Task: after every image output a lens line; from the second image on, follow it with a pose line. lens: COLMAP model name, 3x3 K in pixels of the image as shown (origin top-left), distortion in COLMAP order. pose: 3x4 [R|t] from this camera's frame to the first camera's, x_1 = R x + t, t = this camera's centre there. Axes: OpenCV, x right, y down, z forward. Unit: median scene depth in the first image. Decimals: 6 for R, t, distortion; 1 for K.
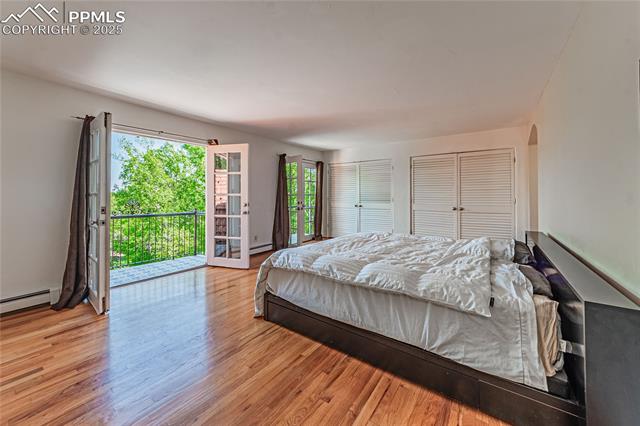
lens RADIAL K [[239.4, 0, 318.4], [0, 239.4, 191.1], [0, 0, 1]] dist [0.000240, -0.000003]
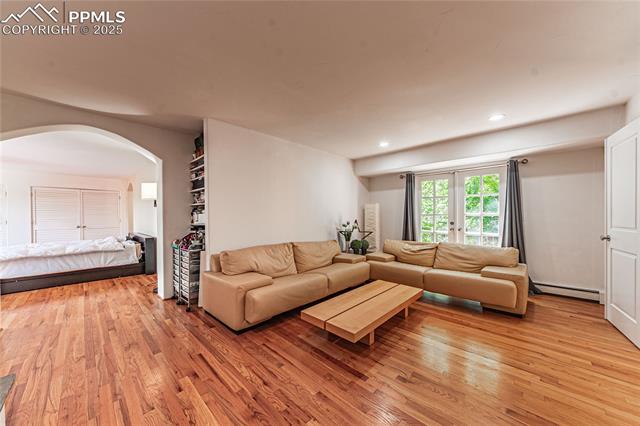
lens RADIAL K [[234.0, 0, 323.2], [0, 234.0, 211.8], [0, 0, 1]] dist [-0.000758, -0.000075]
pose [[0.123956, 0.010428, 0.992233, -0.826658], [-0.000207, 0.999945, -0.010484, -0.005322], [-0.992288, 0.001094, 0.123951, -0.829255]]
